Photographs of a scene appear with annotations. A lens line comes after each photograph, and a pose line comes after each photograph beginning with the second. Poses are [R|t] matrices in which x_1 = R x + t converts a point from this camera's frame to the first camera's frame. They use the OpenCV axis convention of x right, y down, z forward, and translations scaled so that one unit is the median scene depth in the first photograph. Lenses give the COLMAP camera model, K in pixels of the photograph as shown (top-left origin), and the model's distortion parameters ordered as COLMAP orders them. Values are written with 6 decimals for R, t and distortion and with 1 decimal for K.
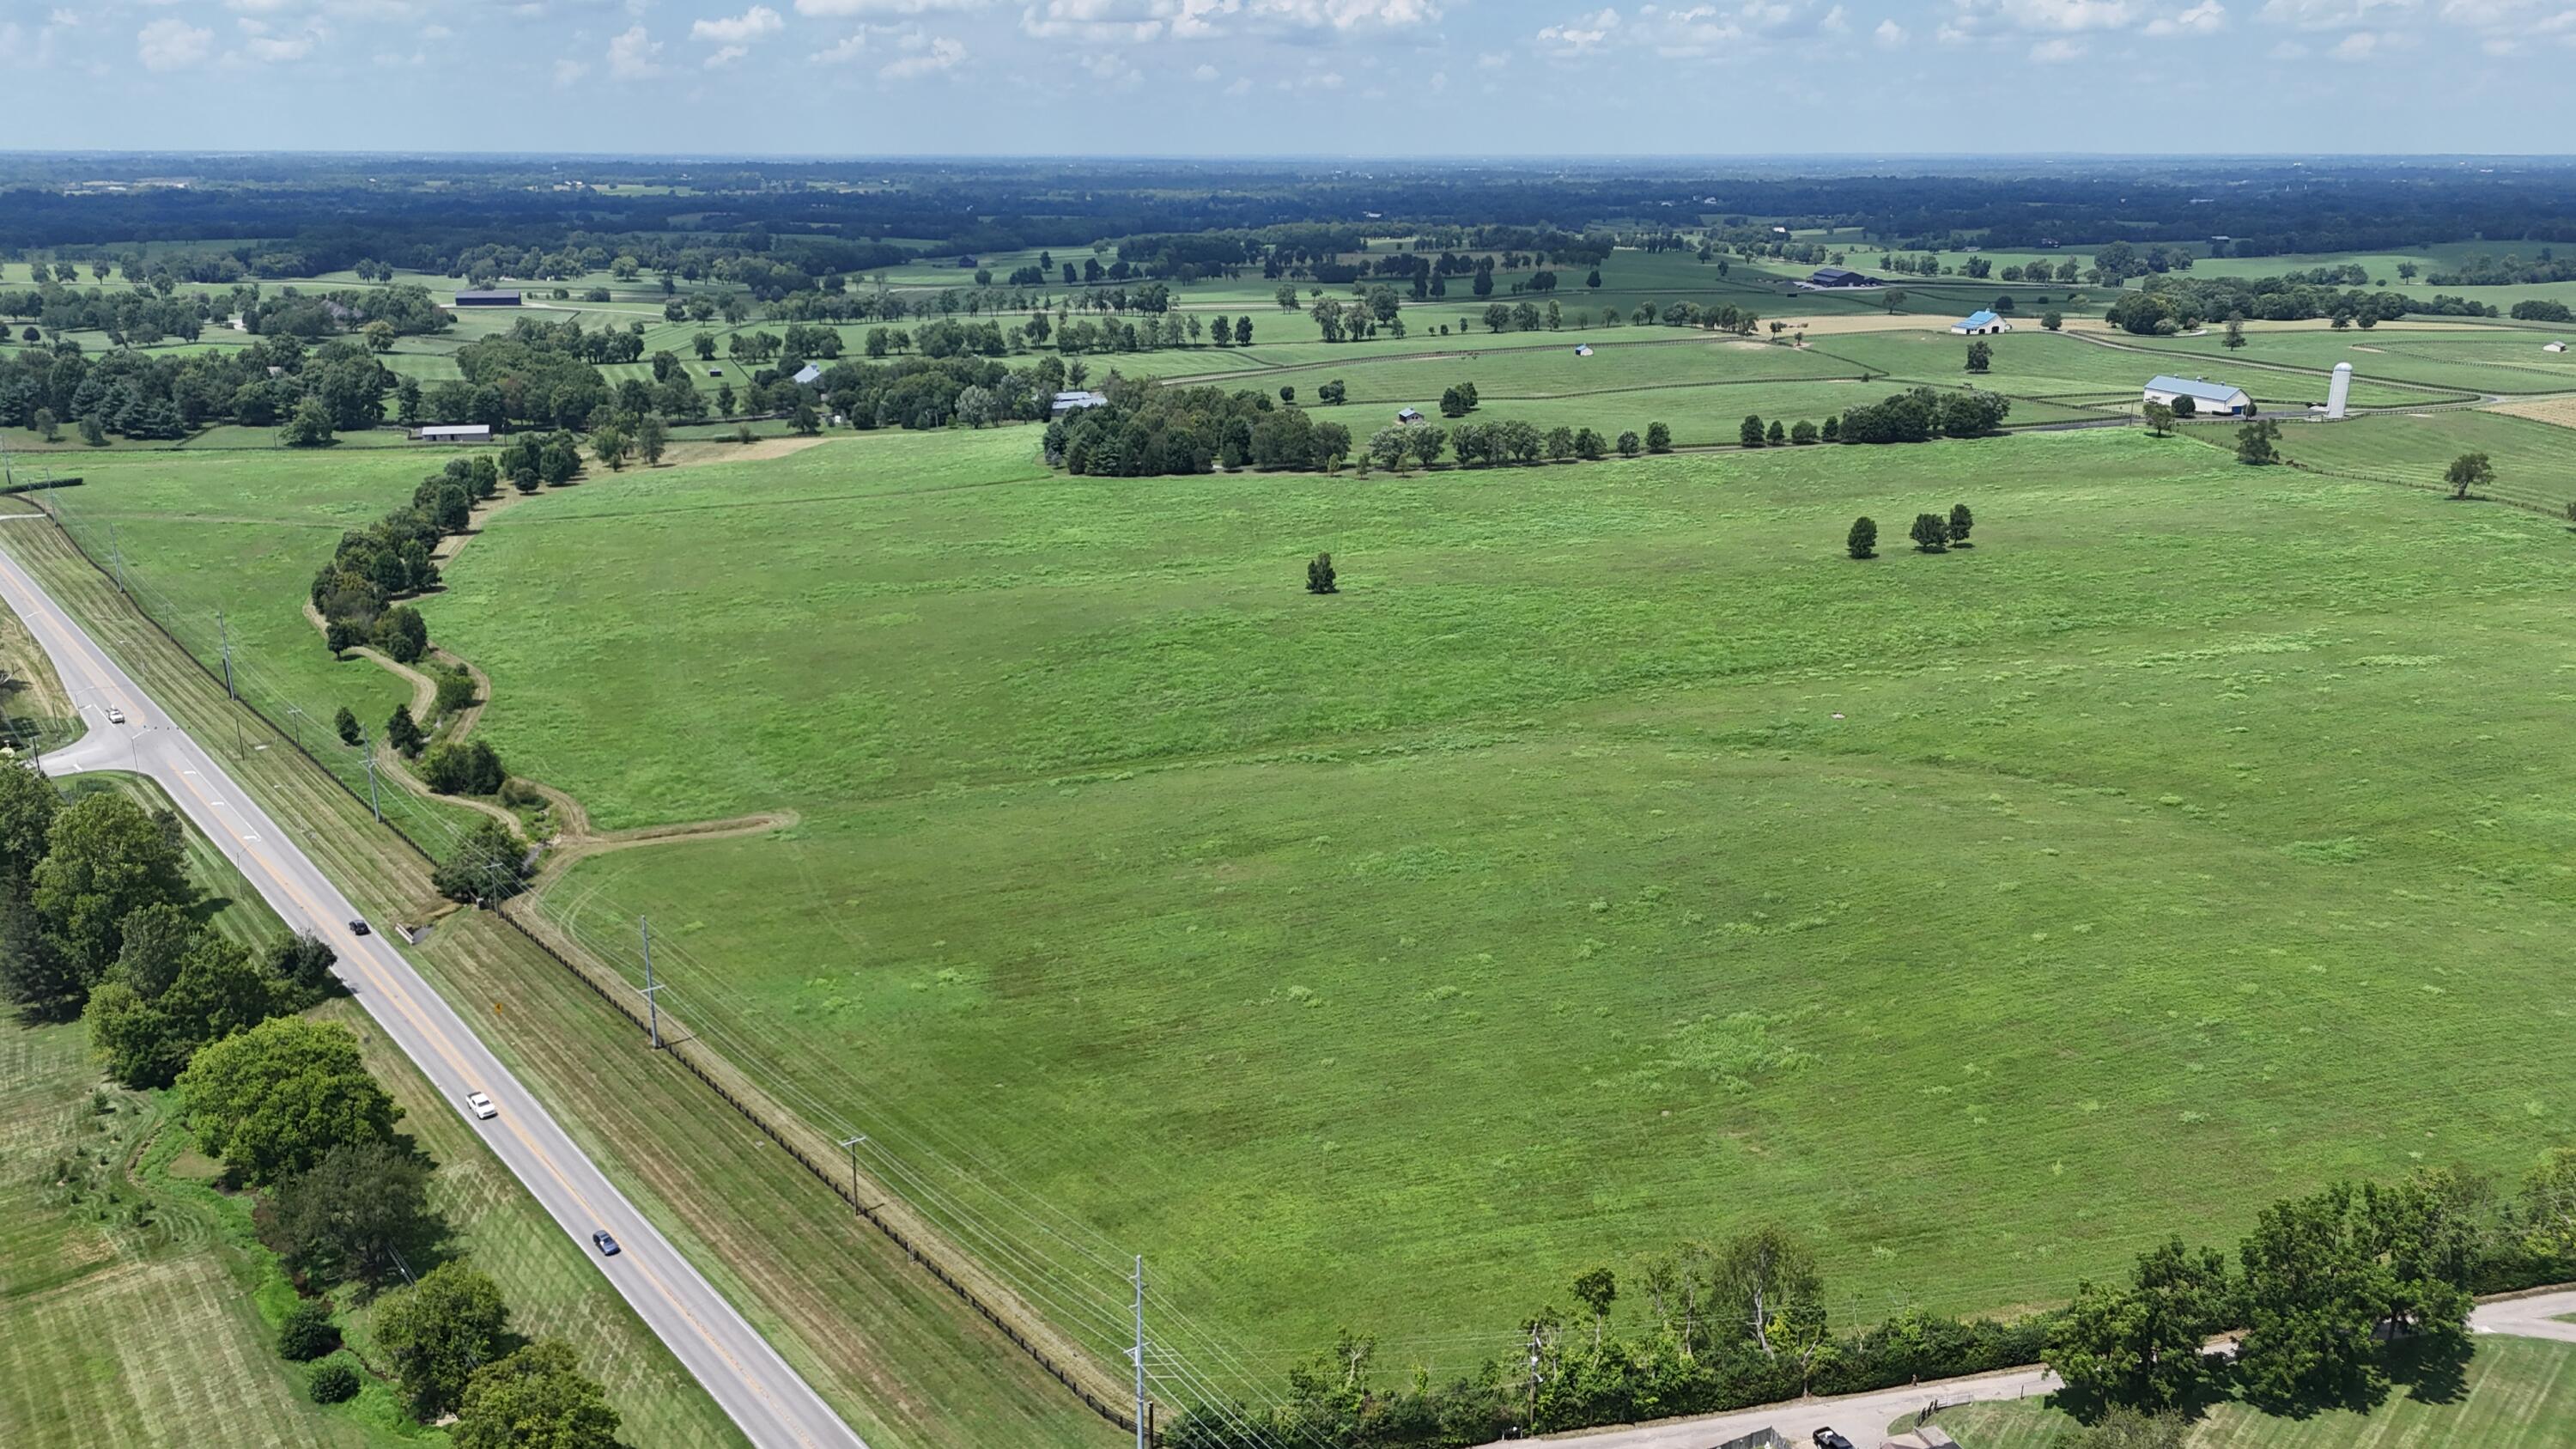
lens RADIAL K [[1891.9, 0, 1296.1], [0, 1891.9, 715.7], [0, 0, 1]] dist [0.080873, -0.090744]
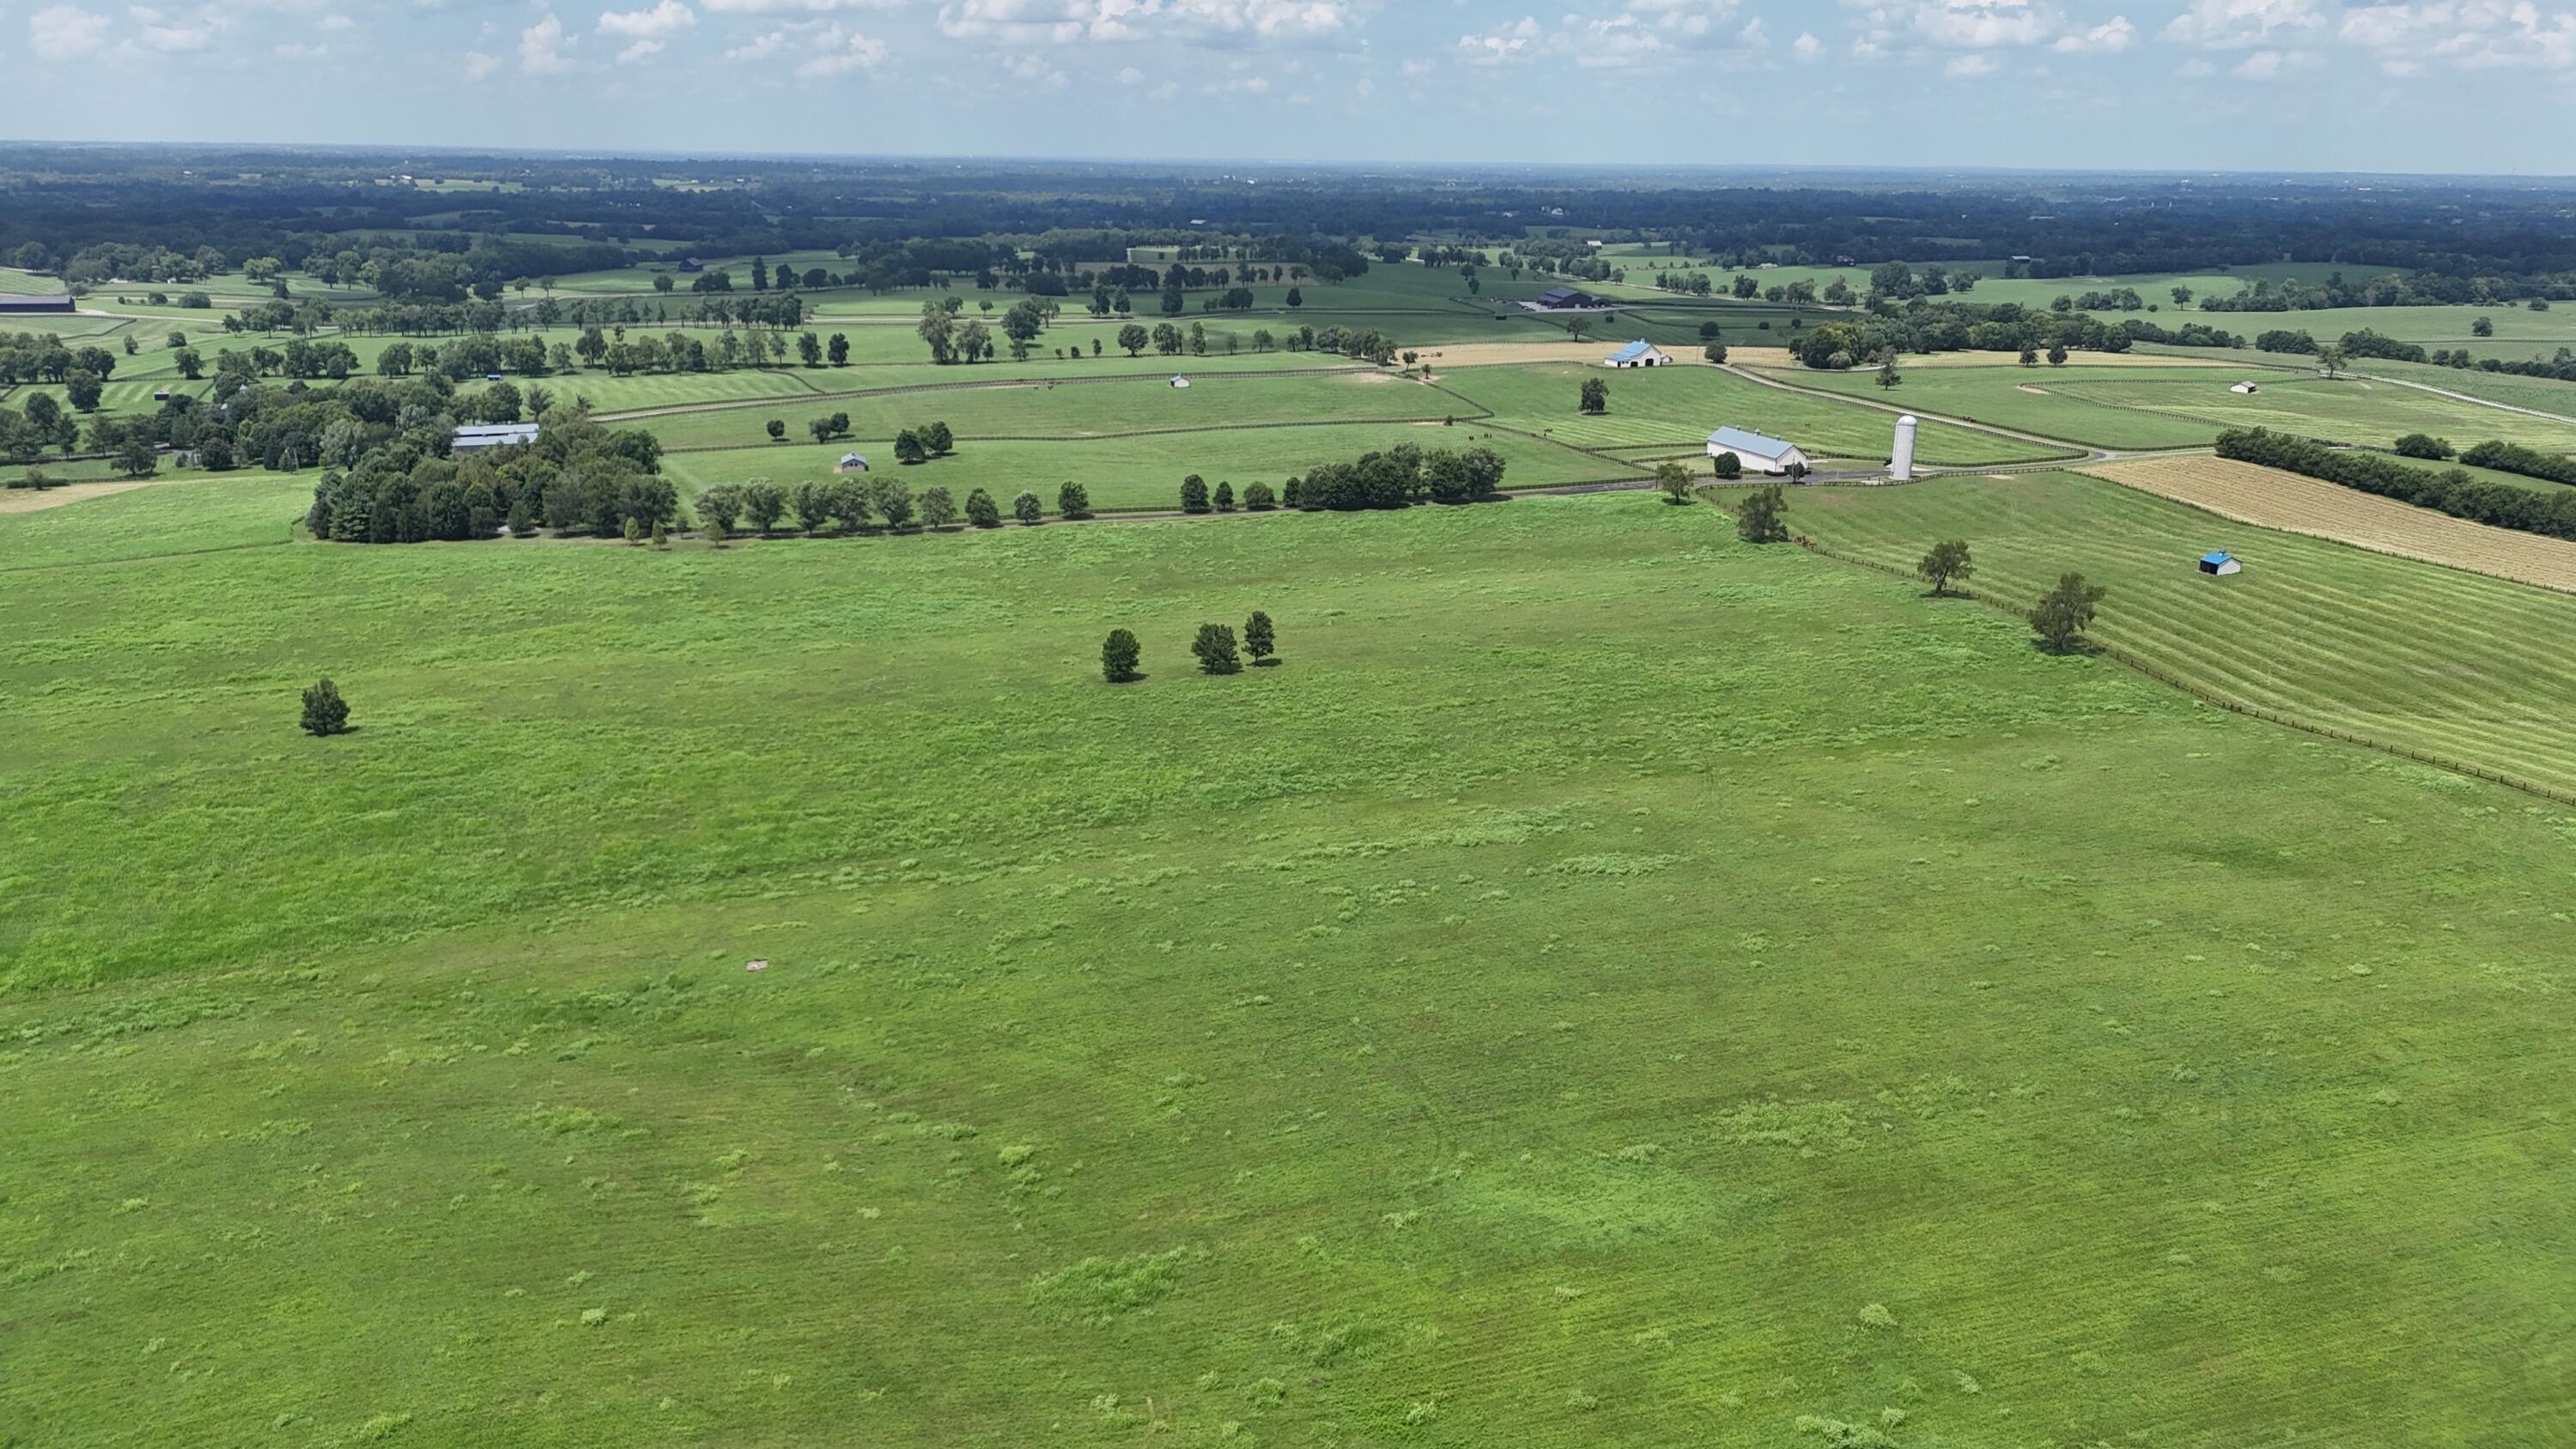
lens RADIAL K [[1870.9, 0, 1296.5], [0, 1870.9, 755.7], [0, 0, 1]] dist [0.068746, -0.069181]
pose [[0.999426, 0.001563, 0.033843, 0.219256], [-0.002240, 0.999798, 0.019975, -0.043179], [-0.033805, -0.020039, 0.999228, 0.148169]]
